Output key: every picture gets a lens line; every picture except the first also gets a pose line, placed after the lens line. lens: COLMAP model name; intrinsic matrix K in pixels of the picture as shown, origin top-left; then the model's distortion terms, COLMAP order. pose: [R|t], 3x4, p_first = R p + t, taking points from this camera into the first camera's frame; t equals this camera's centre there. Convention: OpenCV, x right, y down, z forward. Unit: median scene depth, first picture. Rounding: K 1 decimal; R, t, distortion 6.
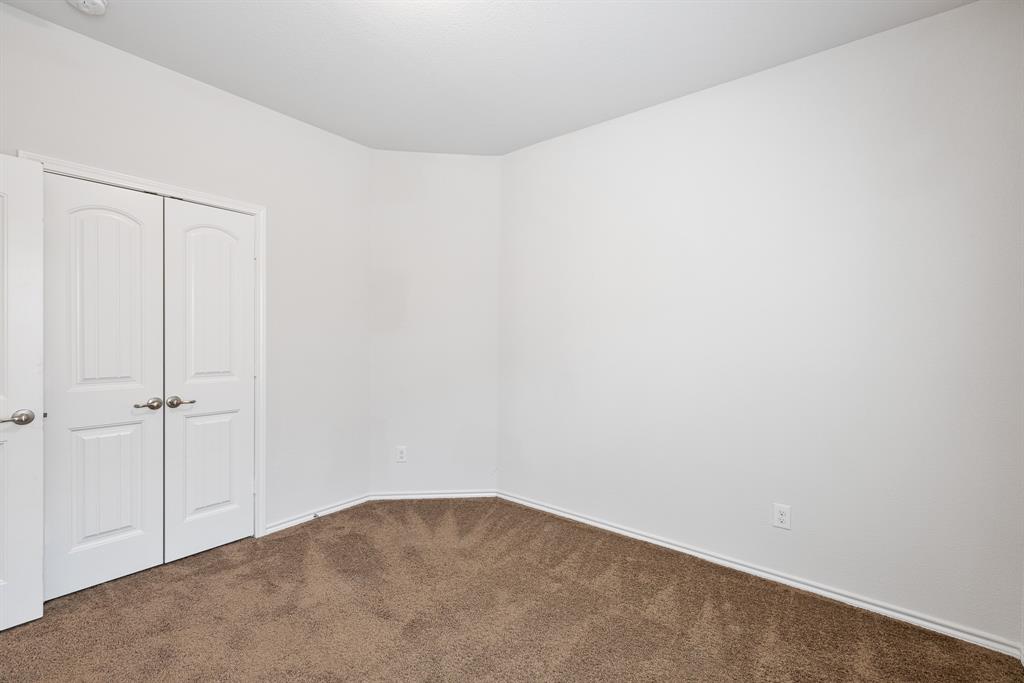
lens RADIAL K [[430.2, 0, 509.8], [0, 430.2, 343.5], [0, 0, 1]] dist [0.000521, 0.000094]
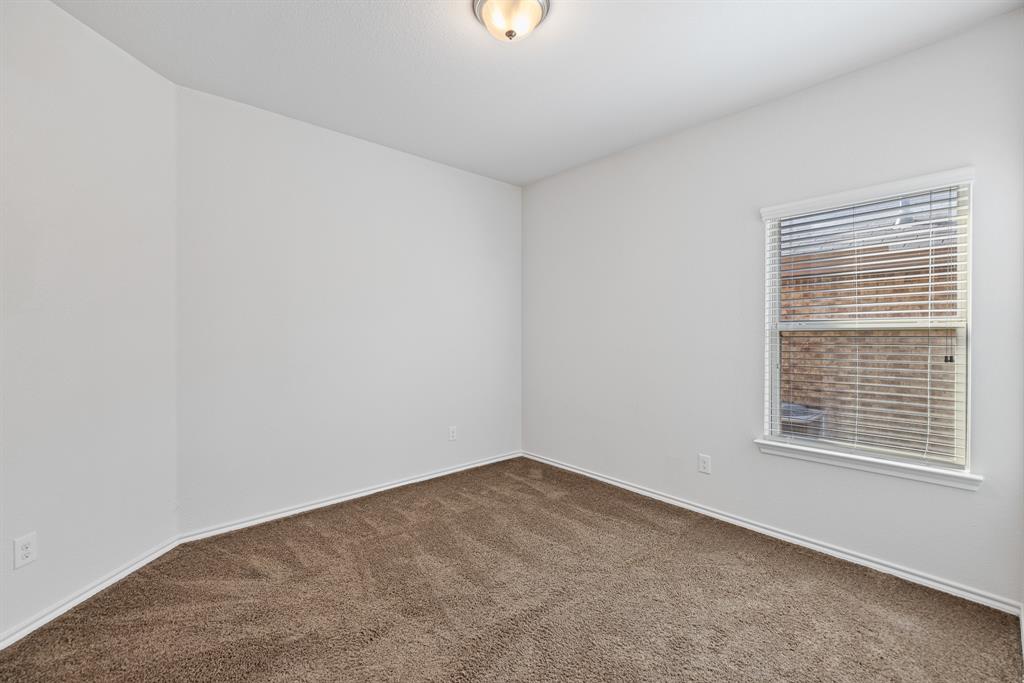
lens RADIAL K [[430.2, 0, 509.9], [0, 430.2, 336.3], [0, 0, 1]] dist [0.000521, 0.000094]
pose [[0.158512, -0.017192, 0.987207, -1.071178], [-0.000960, 0.999845, 0.017566, -0.012843], [-0.987357, -0.003732, 0.158471, 0.549197]]
